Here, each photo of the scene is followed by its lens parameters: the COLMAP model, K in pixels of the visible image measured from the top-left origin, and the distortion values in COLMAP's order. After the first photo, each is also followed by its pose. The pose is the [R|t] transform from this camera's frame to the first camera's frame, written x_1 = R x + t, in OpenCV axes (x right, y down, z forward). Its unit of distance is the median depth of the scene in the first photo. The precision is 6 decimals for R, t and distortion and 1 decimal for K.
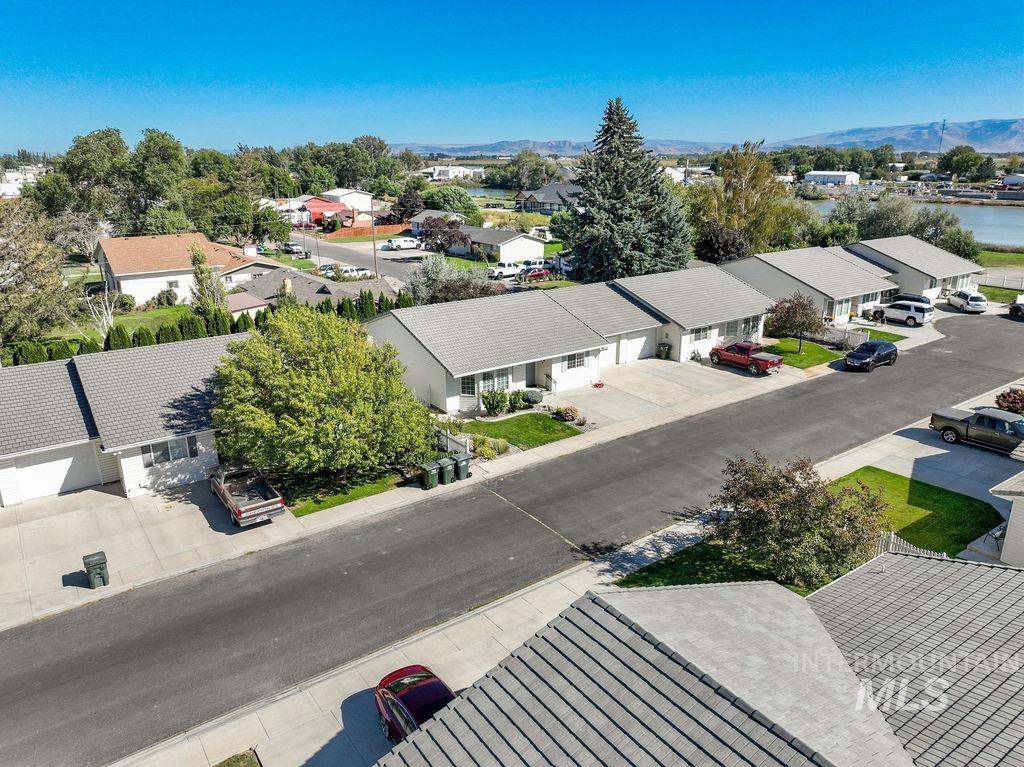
lens RADIAL K [[721.3, 0, 512.1], [0, 721.3, 388.1], [0, 0, 1]] dist [0.002086, 0.009087]
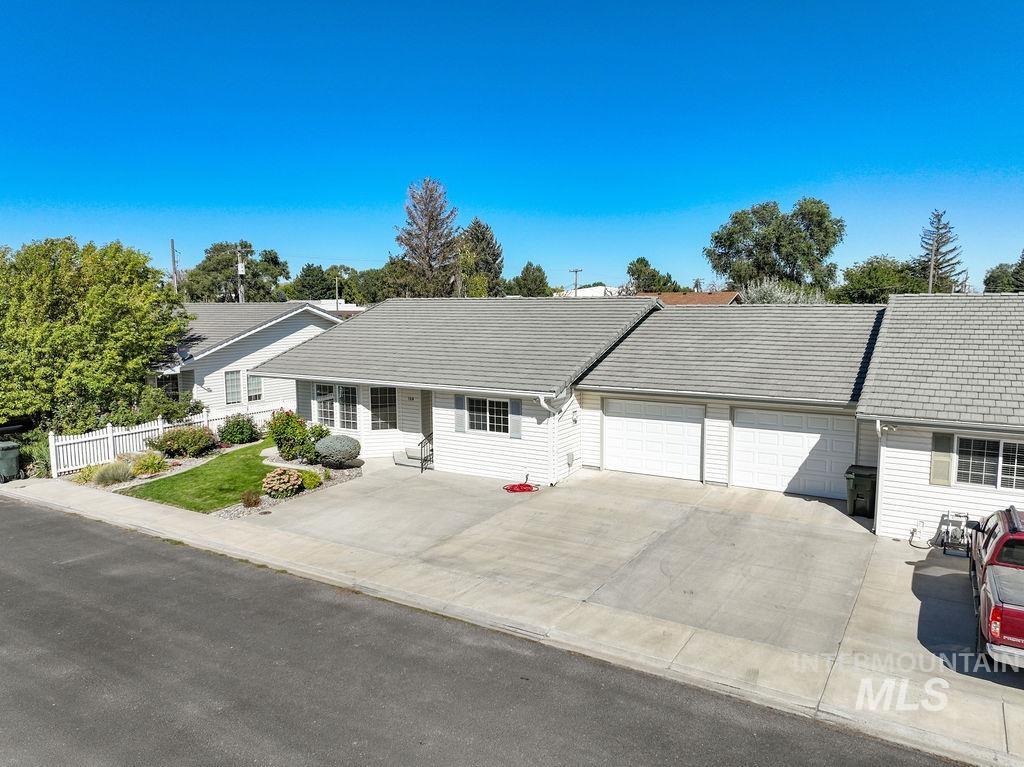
lens RADIAL K [[721.3, 0, 512.1], [0, 721.3, 388.1], [0, 0, 1]] dist [0.002086, 0.009087]
pose [[0.378615, 0.114036, -0.918502, 0.534833], [-0.279894, 0.960023, 0.003816, -0.064152], [0.882219, 0.255638, 0.395397, 0.887415]]
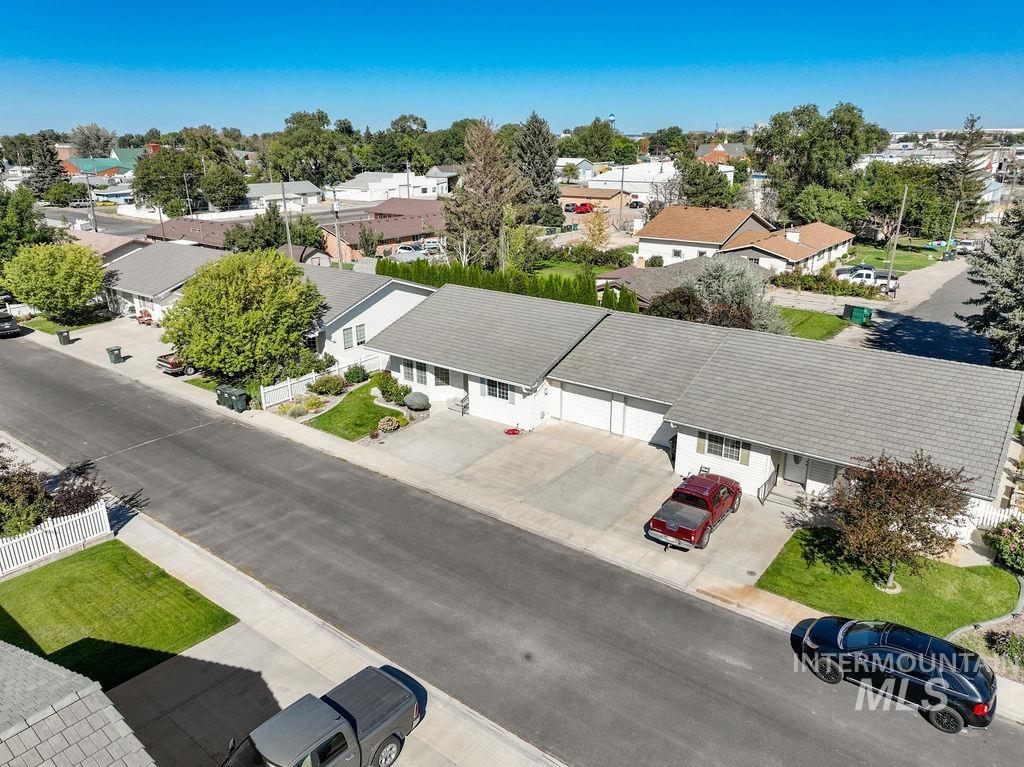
lens RADIAL K [[721.3, 0, 512.1], [0, 721.3, 388.1], [0, 0, 1]] dist [0.002086, 0.009087]
pose [[0.285871, 0.320329, -0.903143, 0.875941], [-0.291146, 0.926955, 0.236619, -0.250867], [0.912969, 0.195304, 0.358252, 0.772862]]
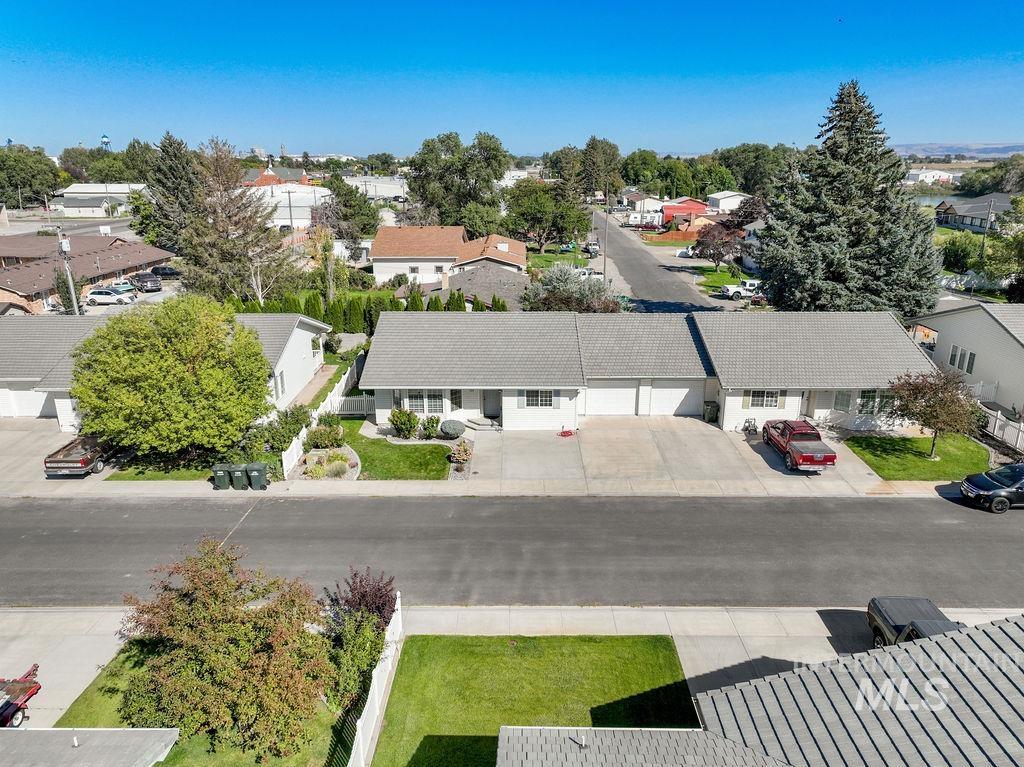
lens RADIAL K [[721.3, 0, 512.1], [0, 721.3, 388.1], [0, 0, 1]] dist [0.002086, 0.009087]
pose [[0.805516, 0.183805, -0.563346, 0.569397], [-0.184887, 0.981176, 0.055766, -0.096938], [0.562992, 0.059235, 0.824337, 0.307802]]
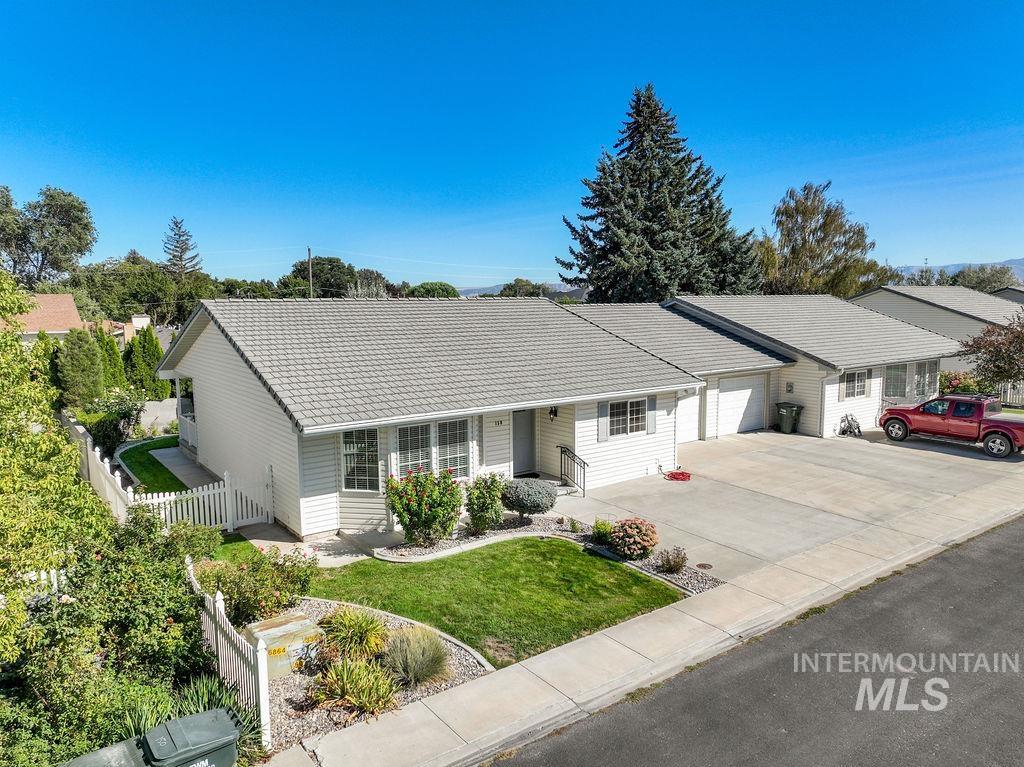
lens RADIAL K [[721.3, 0, 512.1], [0, 721.3, 388.1], [0, 0, 1]] dist [0.002086, 0.009087]
pose [[0.999986, -0.004098, 0.003300, 0.017807], [0.004641, 0.982491, -0.186253, 0.027312], [-0.002479, 0.186266, 0.982496, 0.604393]]
